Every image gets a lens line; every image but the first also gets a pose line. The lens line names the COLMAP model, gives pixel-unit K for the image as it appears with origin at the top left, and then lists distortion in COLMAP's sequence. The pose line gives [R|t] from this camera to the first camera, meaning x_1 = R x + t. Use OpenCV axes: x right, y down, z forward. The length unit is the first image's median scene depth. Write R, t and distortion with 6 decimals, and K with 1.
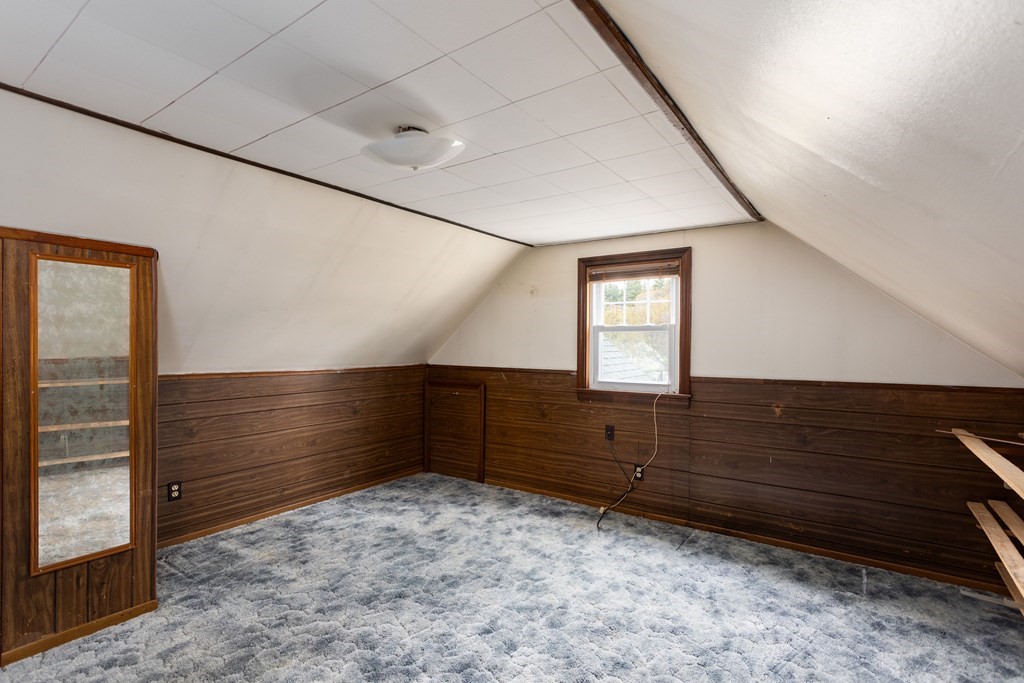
lens RADIAL K [[486.6, 0, 507.6], [0, 486.6, 340.0], [0, 0, 1]] dist [-0.000101, 0.001559]
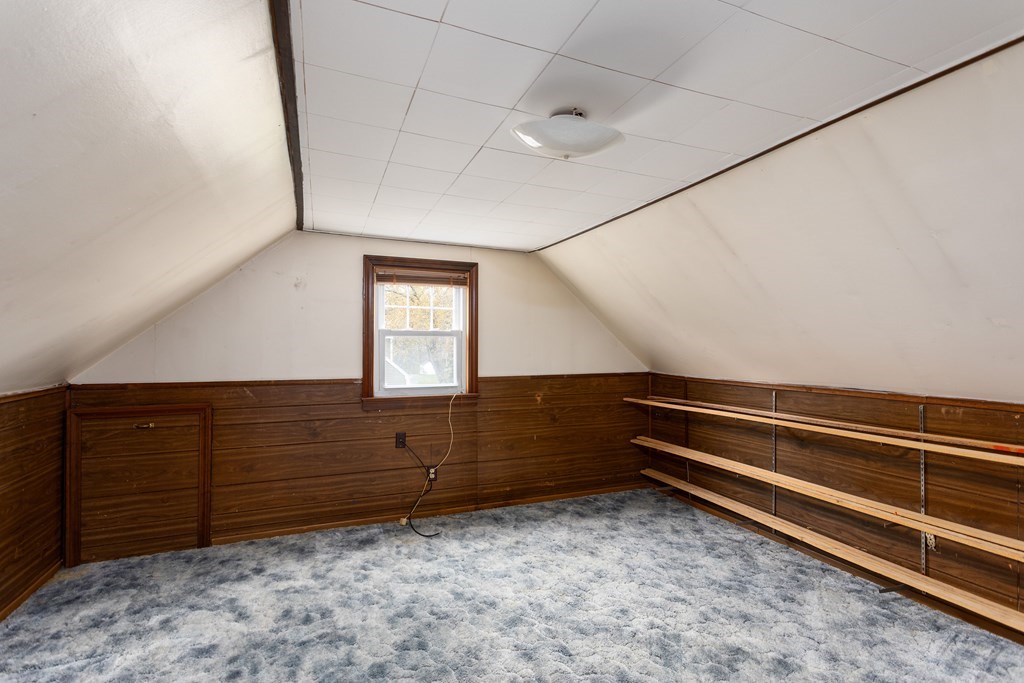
lens RADIAL K [[486.6, 0, 507.6], [0, 486.6, 340.0], [0, 0, 1]] dist [-0.000101, 0.001559]
pose [[0.537147, 0.007956, 0.843451, -0.521704], [-0.004879, 0.999968, -0.006325, -0.004517], [-0.843475, -0.000718, 0.537168, 0.316946]]
